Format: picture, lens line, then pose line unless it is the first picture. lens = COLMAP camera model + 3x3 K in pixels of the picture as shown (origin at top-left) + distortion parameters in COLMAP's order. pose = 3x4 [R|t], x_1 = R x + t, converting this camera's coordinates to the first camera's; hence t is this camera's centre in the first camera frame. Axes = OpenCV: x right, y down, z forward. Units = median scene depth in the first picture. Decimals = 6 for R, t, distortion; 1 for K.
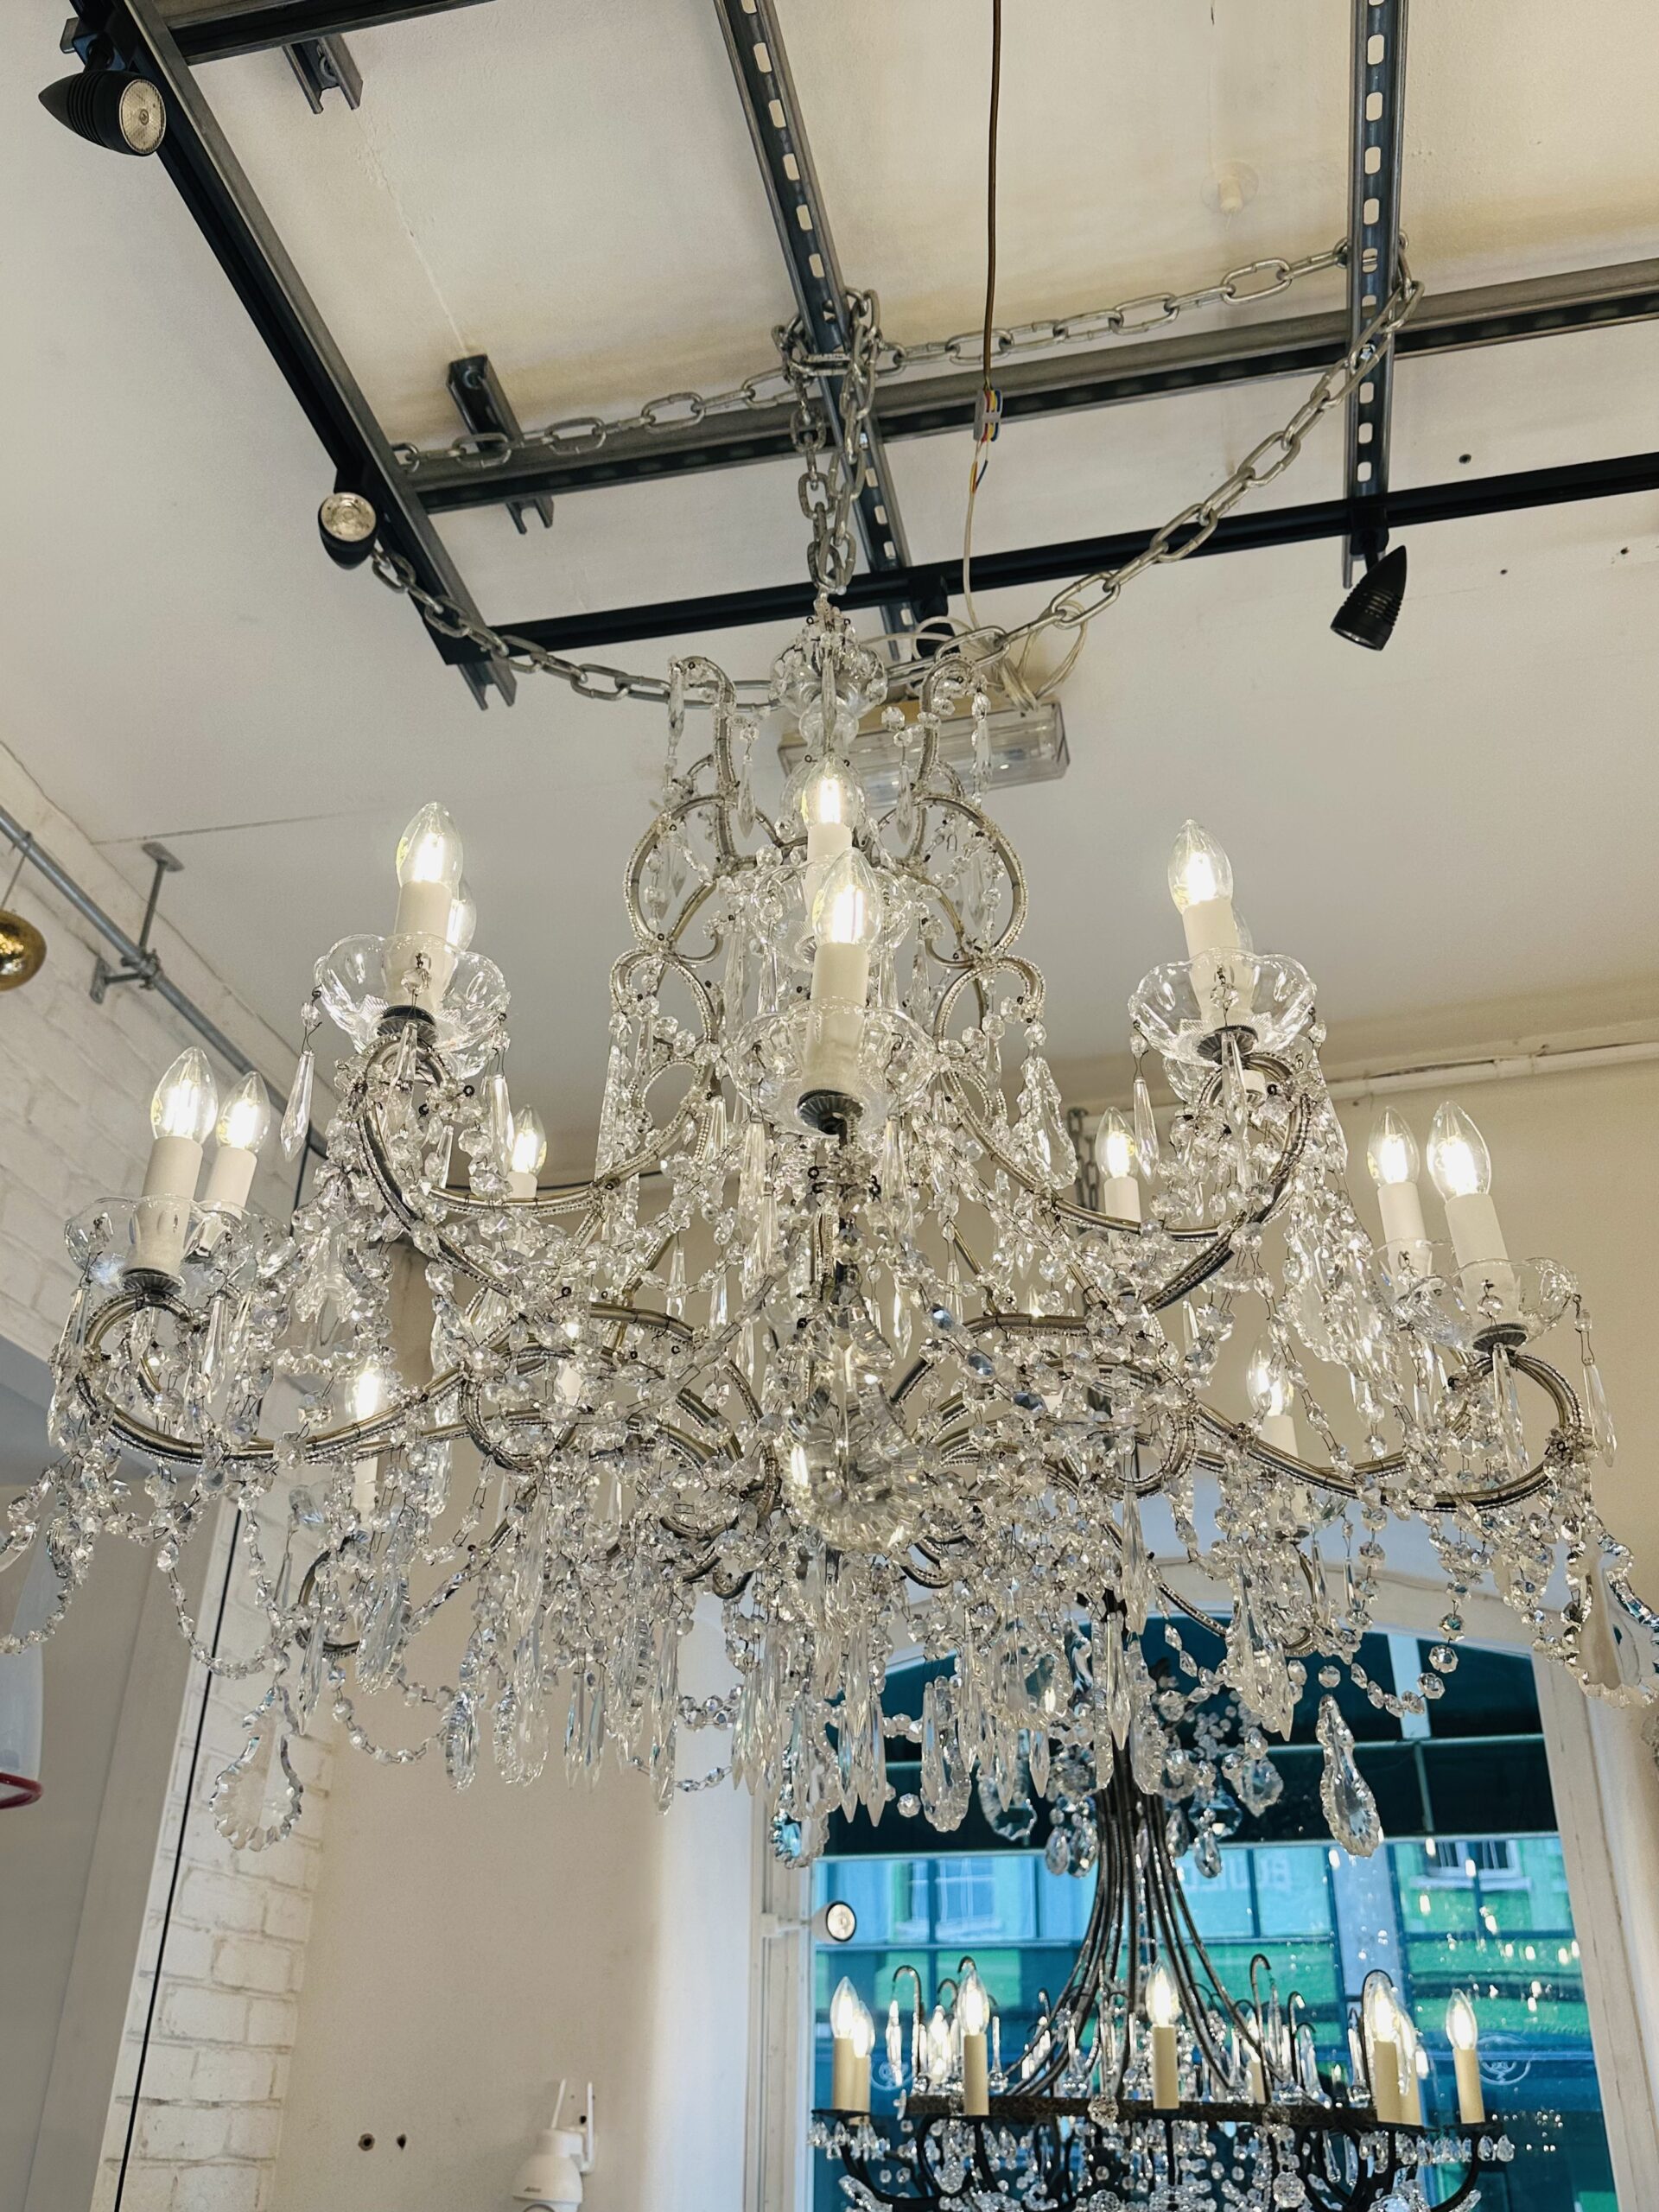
lens RADIAL K [[1902.2, 0, 829.5], [0, 1902.2, 1106.0], [0, 0, 1]] dist [0.057042, -0.011723]
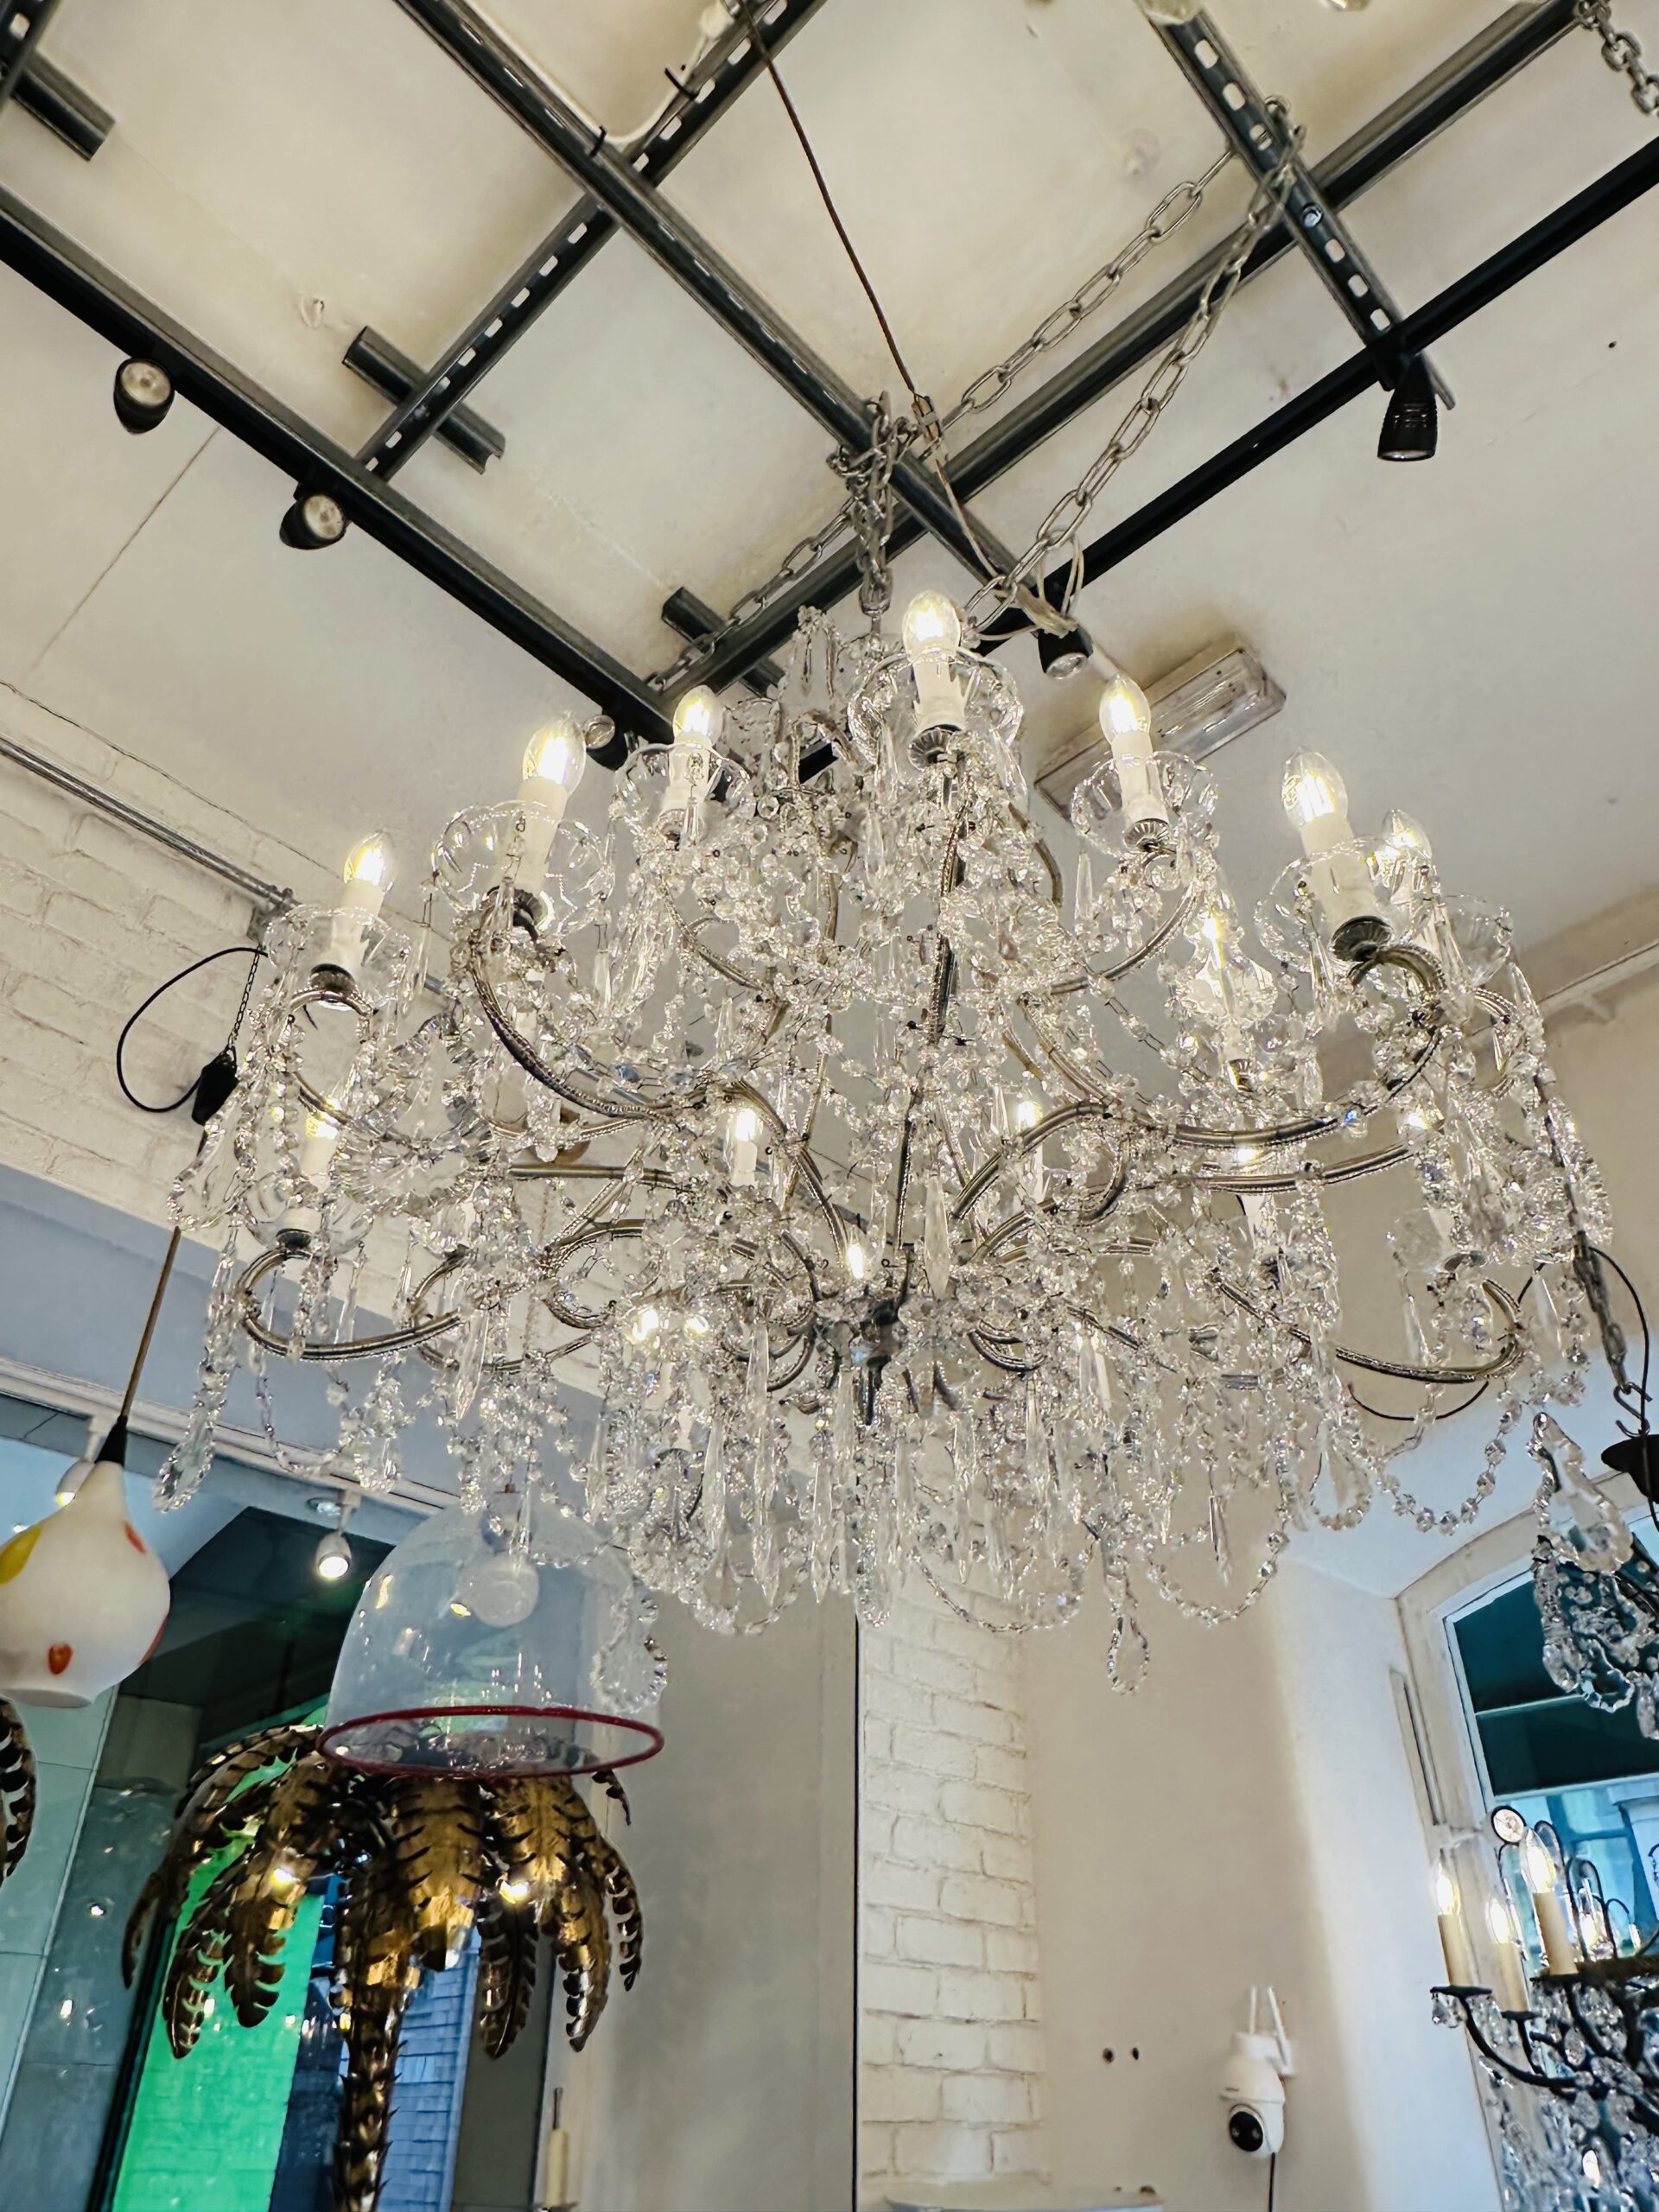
lens RADIAL K [[1511.0, 0, 827.7], [0, 1511.0, 1072.2], [0, 0, 1]] dist [0.039229, 0.000750]
pose [[0.856529, -0.310379, -0.412338, 0.181780], [0.256206, 0.949269, -0.182339, 0.112671], [0.448014, 0.050535, 0.892597, 0.091471]]
